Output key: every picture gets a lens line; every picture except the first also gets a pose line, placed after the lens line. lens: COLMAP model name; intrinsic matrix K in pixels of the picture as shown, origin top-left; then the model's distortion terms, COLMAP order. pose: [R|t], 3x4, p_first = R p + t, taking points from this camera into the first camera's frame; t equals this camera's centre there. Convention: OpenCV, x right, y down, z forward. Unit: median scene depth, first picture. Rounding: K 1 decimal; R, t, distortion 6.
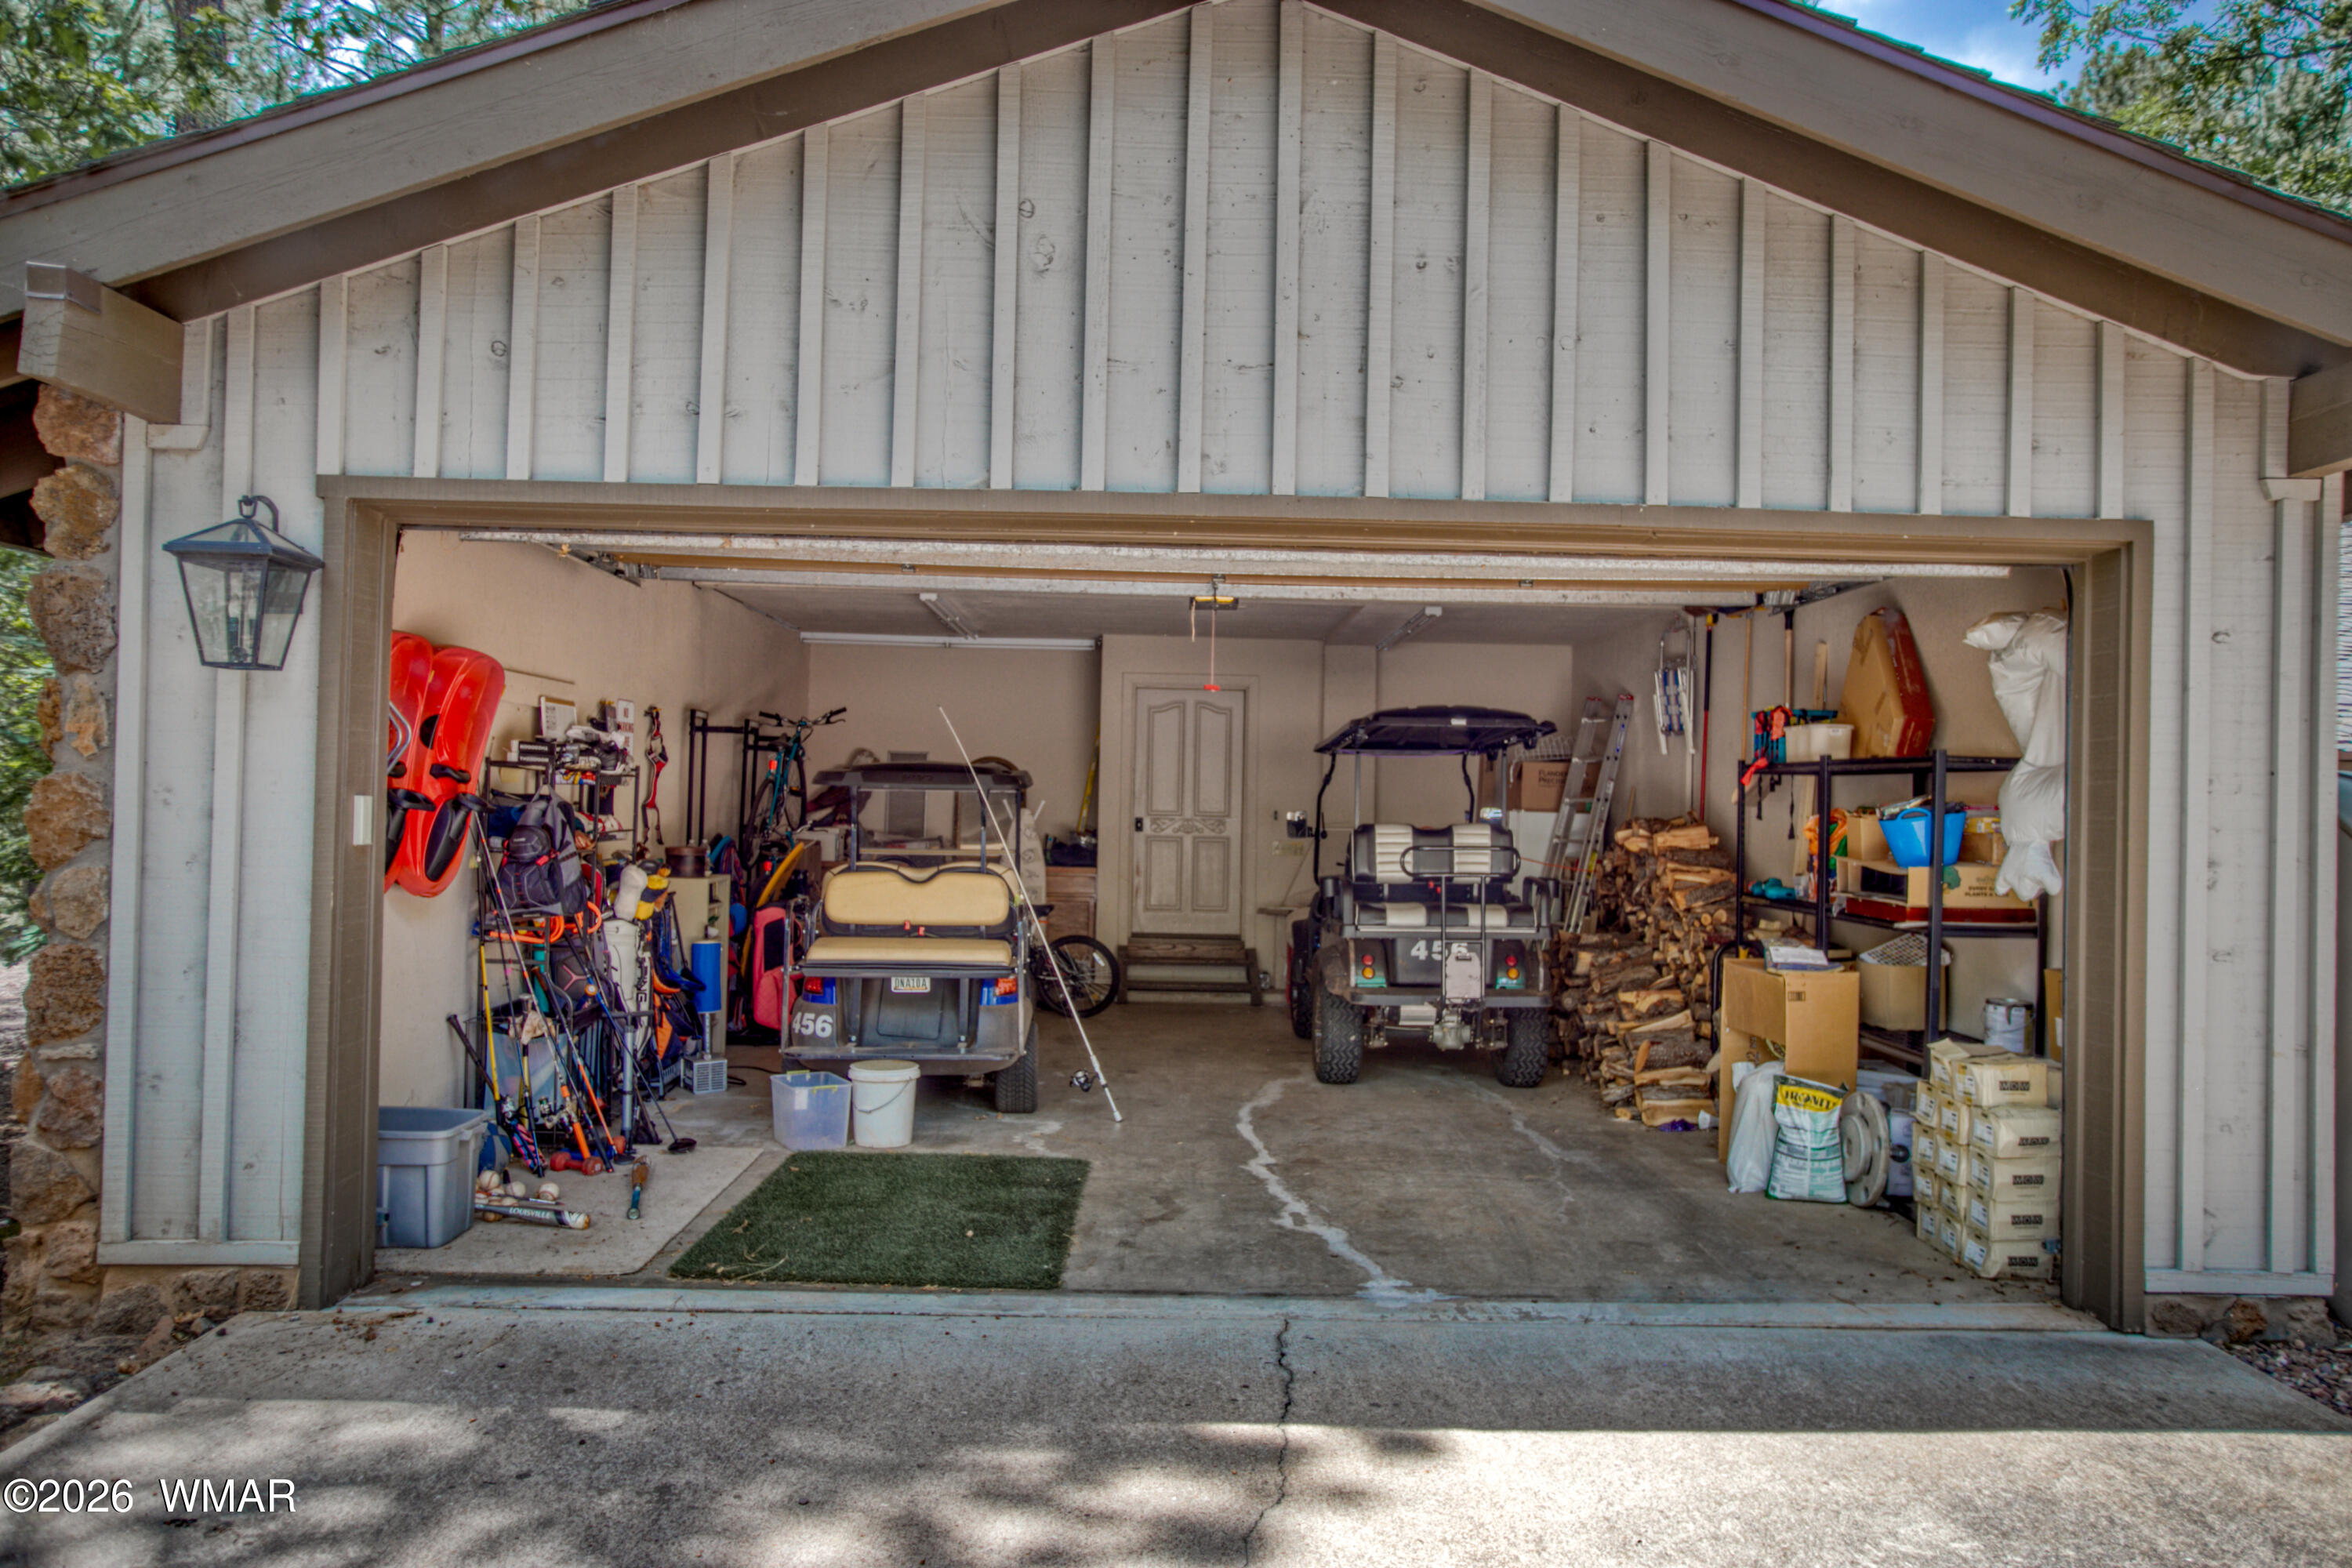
lens RADIAL K [[1684.3, 0, 1172.3], [0, 1684.3, 774.6], [0, 0, 1]] dist [-0.003748, 0.015089]
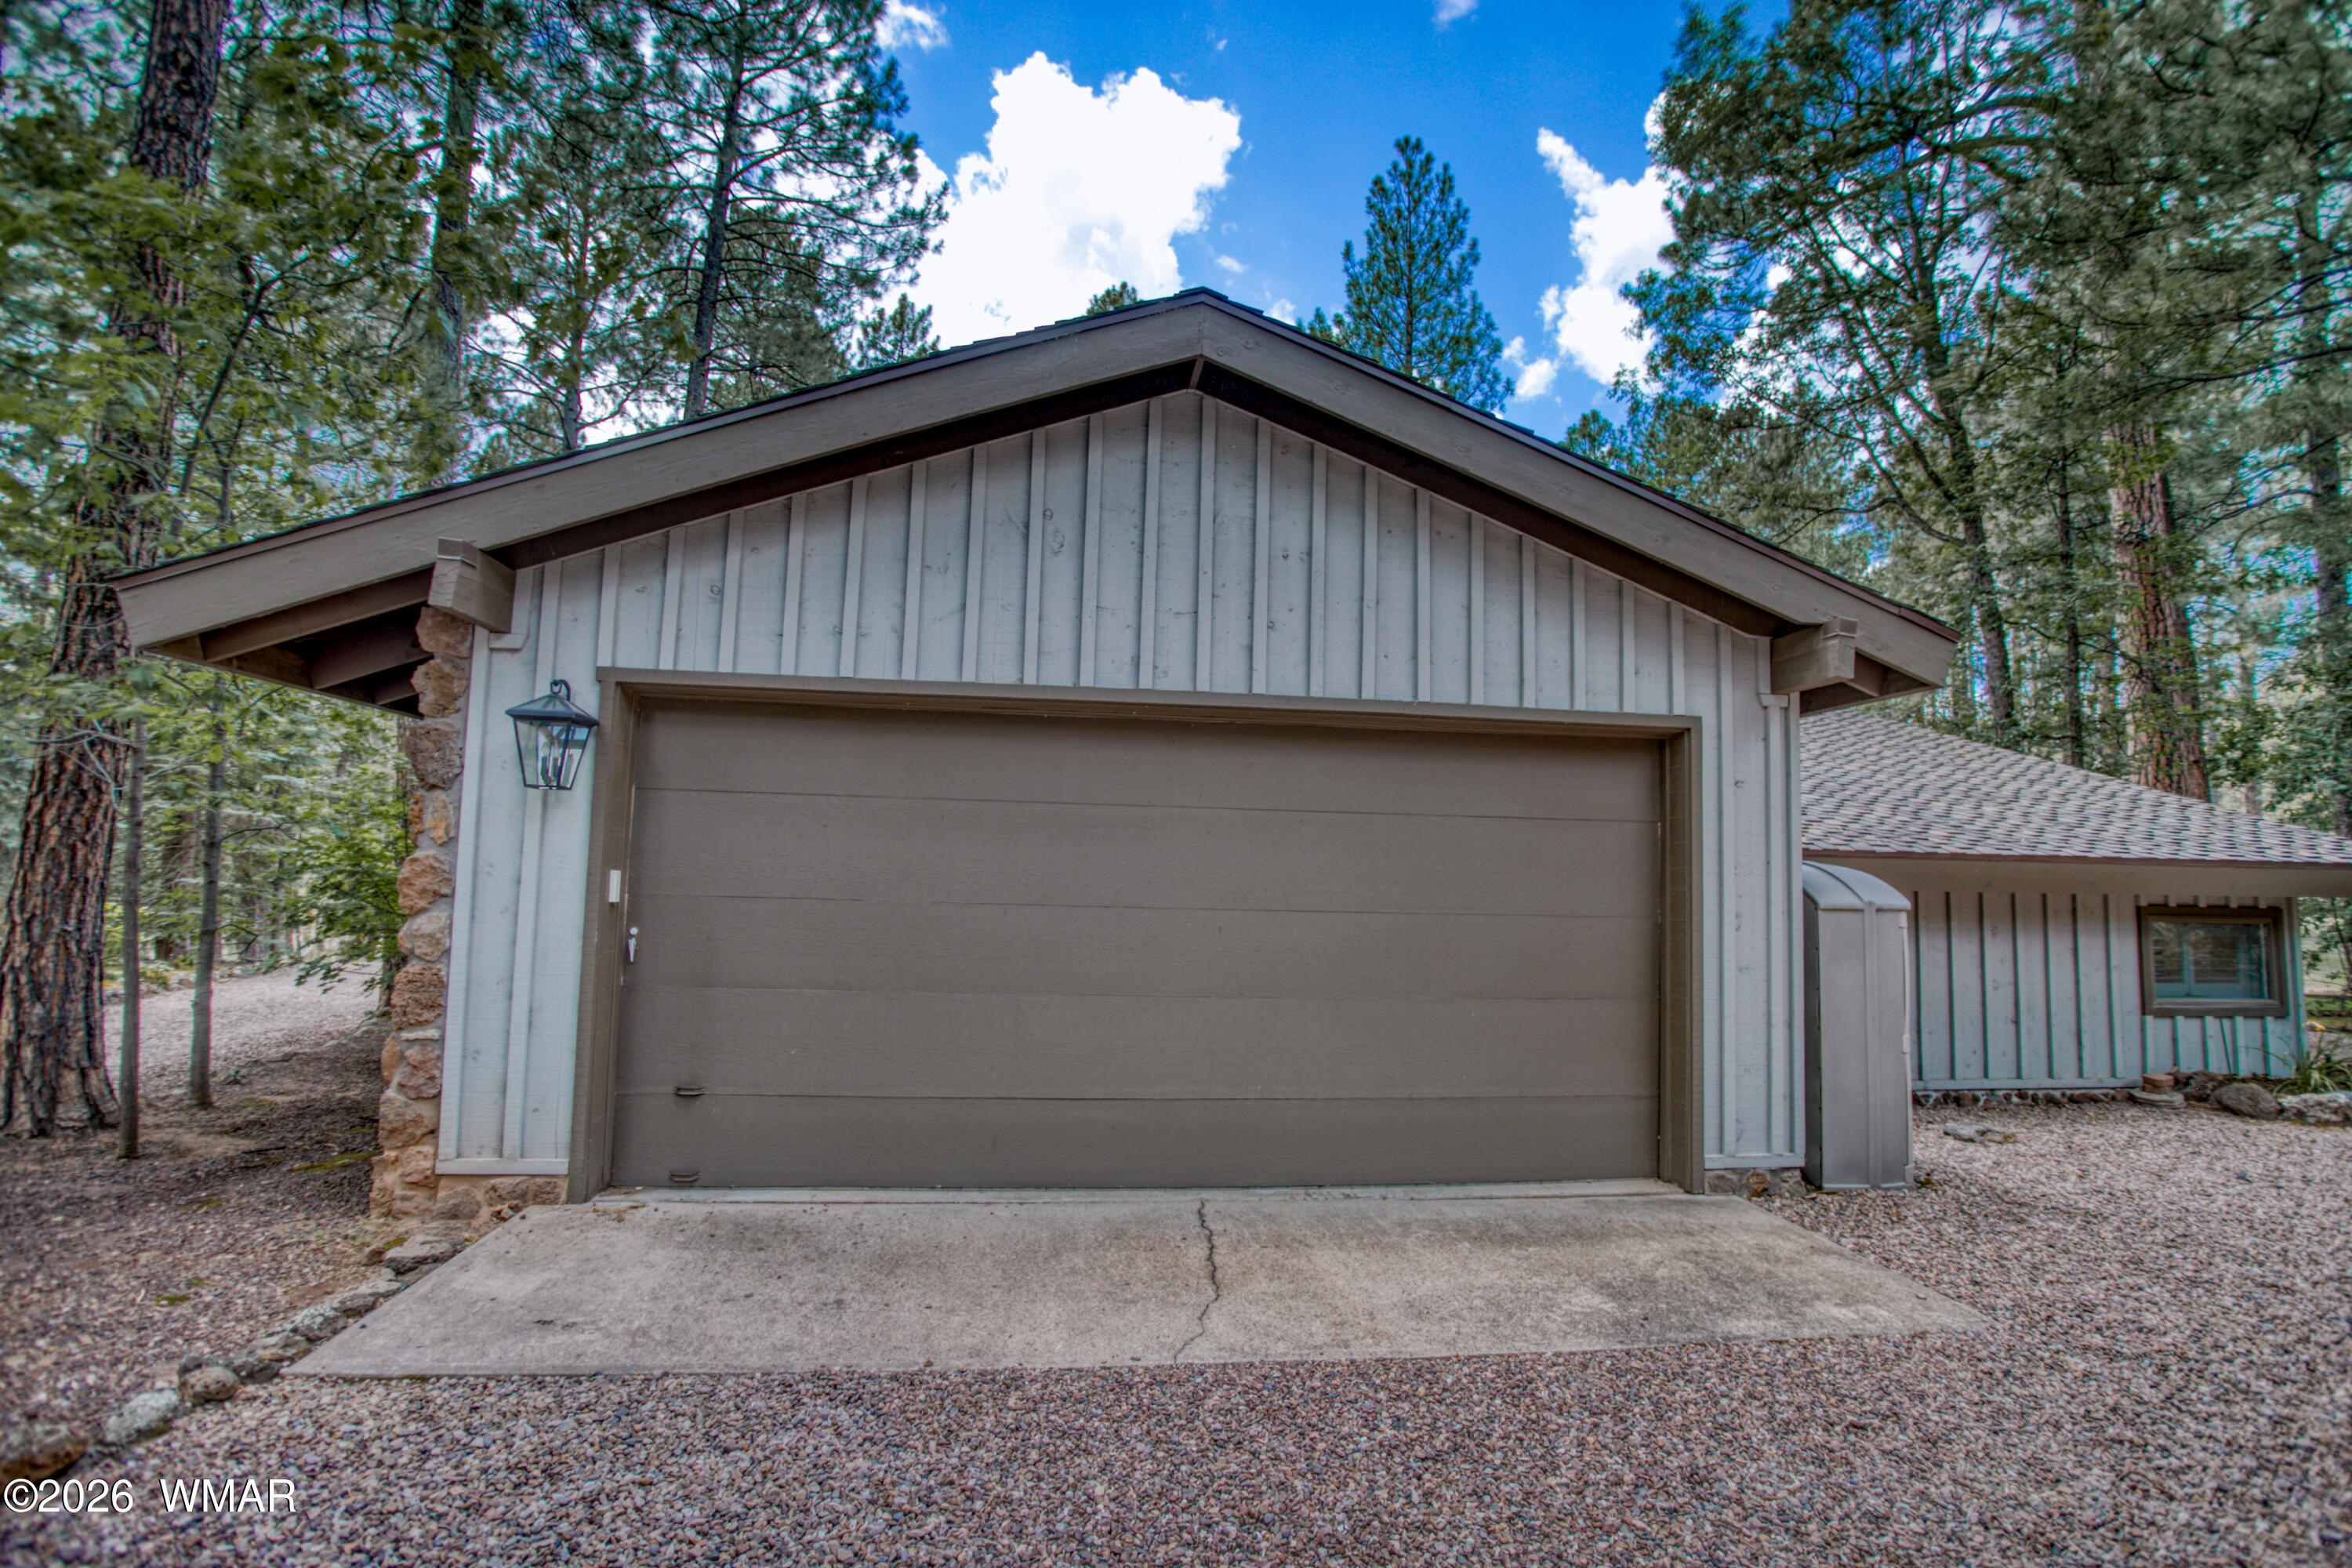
lens RADIAL K [[1179.7, 0, 1180.7], [0, 1179.7, 776.2], [0, 0, 1]] dist [-0.044719, -0.000021]
pose [[0.994740, 0.013205, 0.101576, -0.072415], [-0.006300, 0.997665, -0.068006, -0.004745], [-0.102237, 0.067008, 0.992501, -0.135810]]
